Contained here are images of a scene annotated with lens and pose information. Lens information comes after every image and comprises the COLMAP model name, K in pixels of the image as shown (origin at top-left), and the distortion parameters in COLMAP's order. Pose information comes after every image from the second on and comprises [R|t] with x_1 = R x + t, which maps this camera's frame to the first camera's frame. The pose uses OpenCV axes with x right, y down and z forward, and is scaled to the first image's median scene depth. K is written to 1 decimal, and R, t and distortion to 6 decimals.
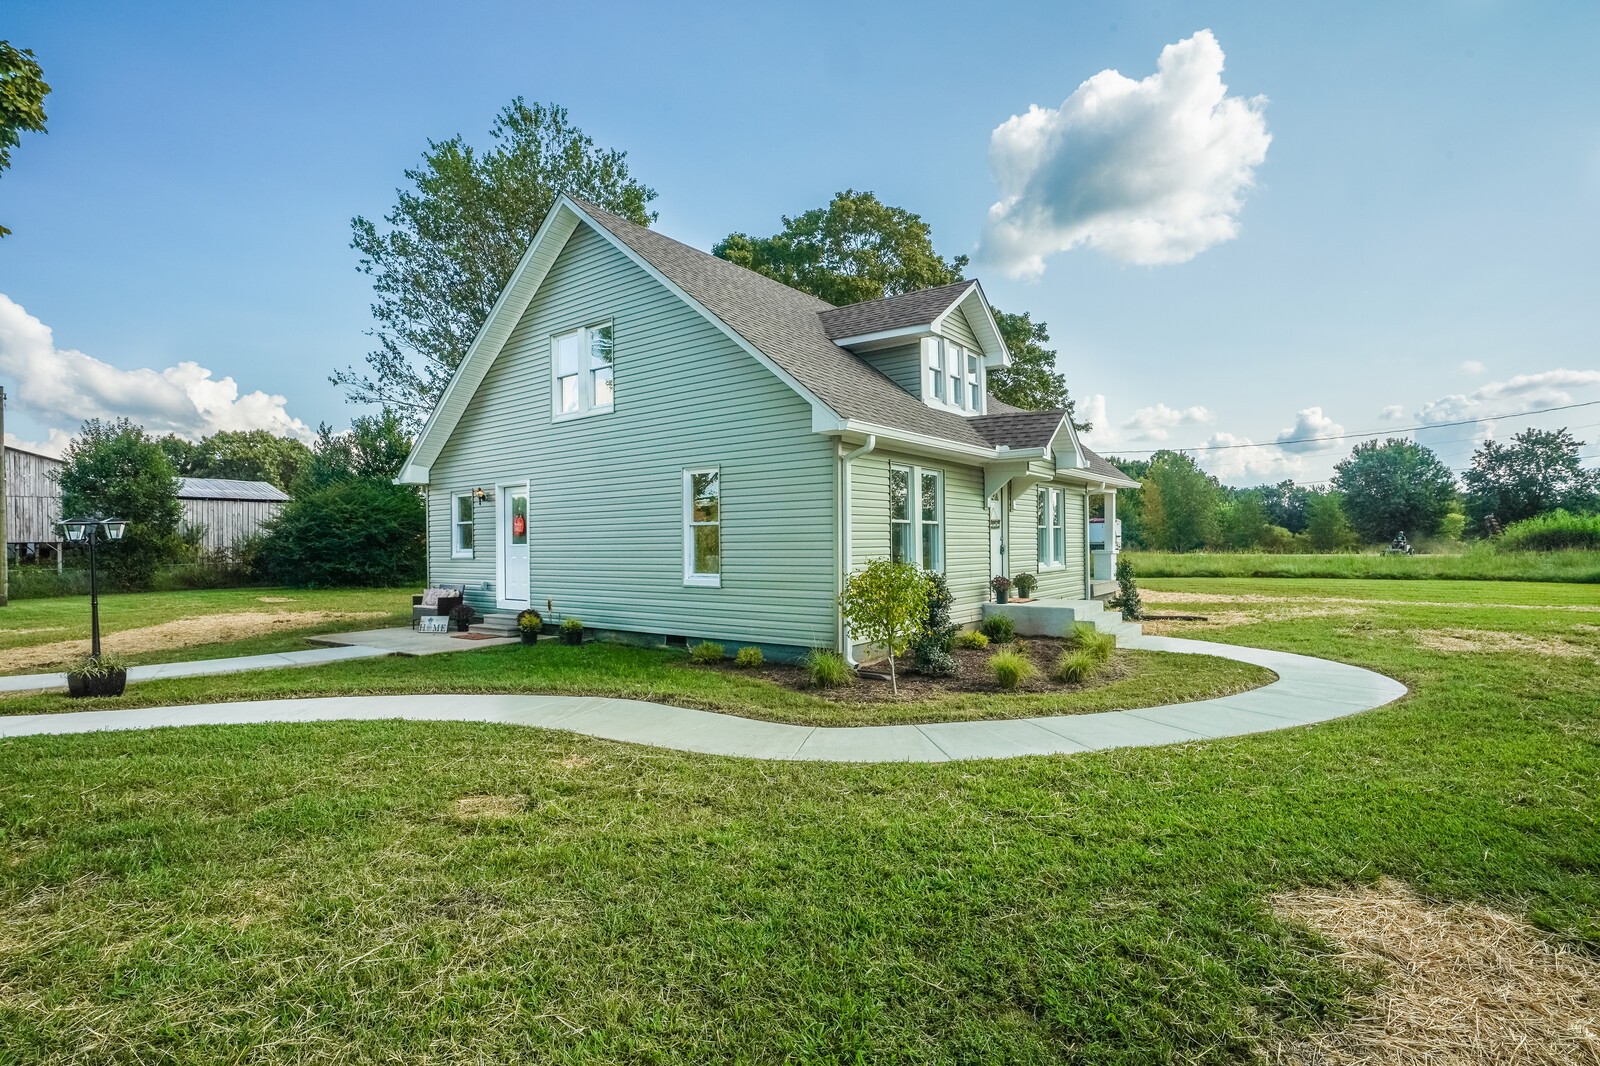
lens RADIAL K [[766.7, 0, 796.5], [0, 766.7, 536.3], [0, 0, 1]] dist [0.000567, 0.000488]
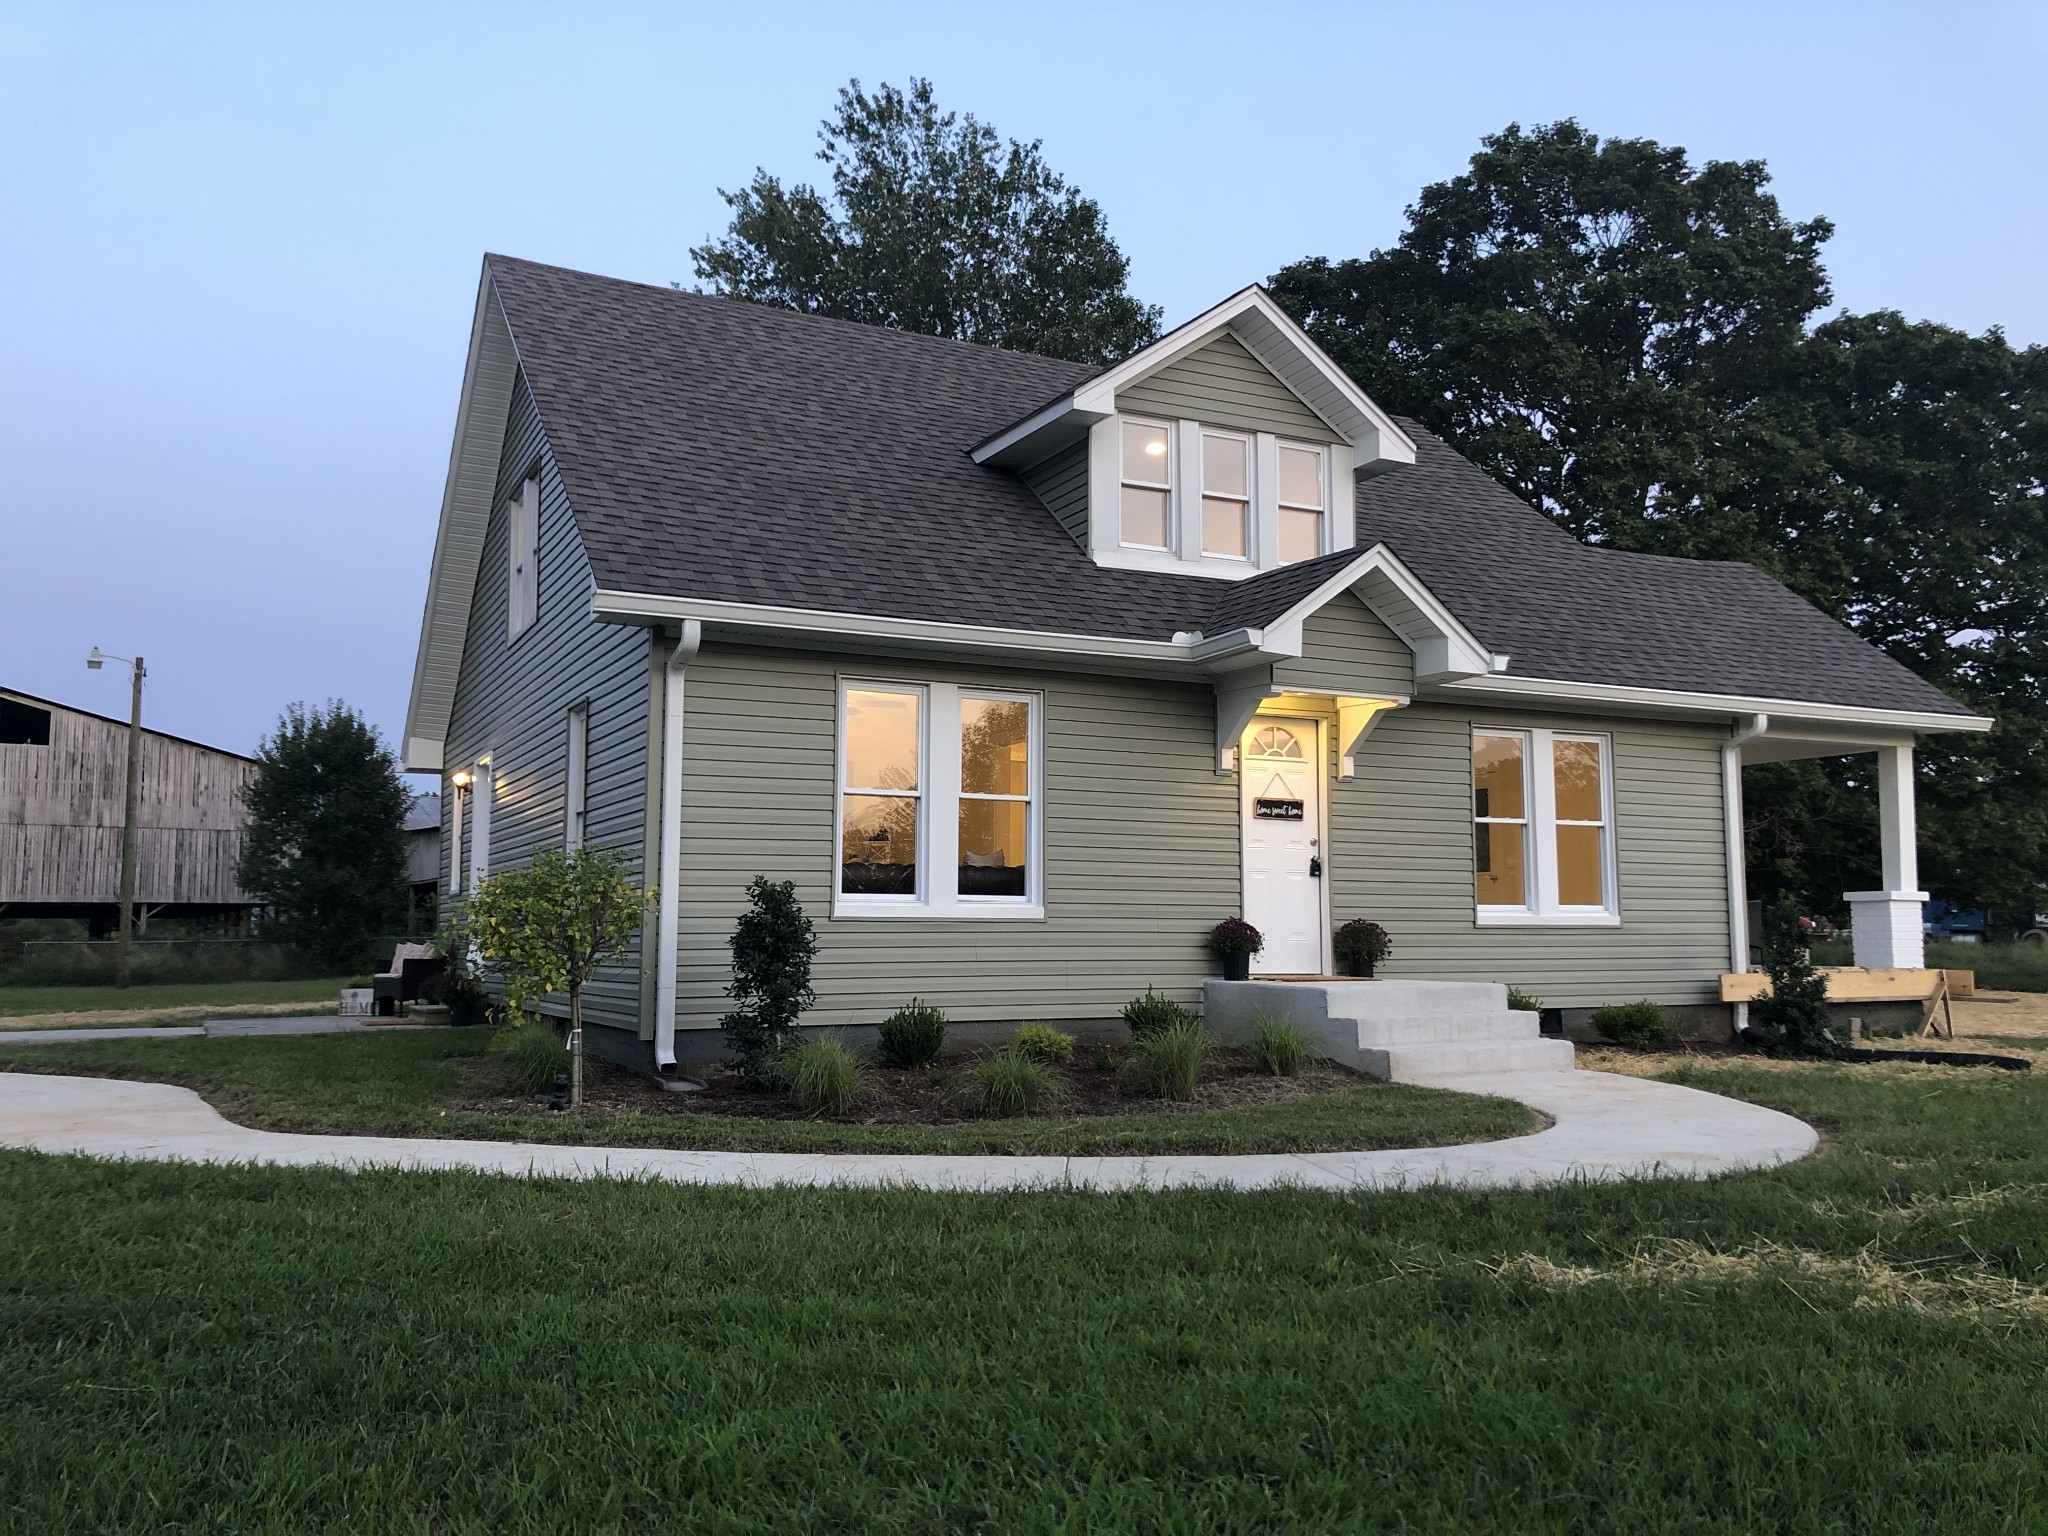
lens RADIAL K [[1643.6, 0, 1024.0], [0, 1643.6, 768.0], [0, 0, 1]] dist [0.007757, 0.006638]
pose [[0.910784, -0.034695, -0.411423, 0.210267], [-0.001944, 0.996092, -0.088303, 0.018522], [0.412878, 0.081225, 0.907157, 0.022967]]
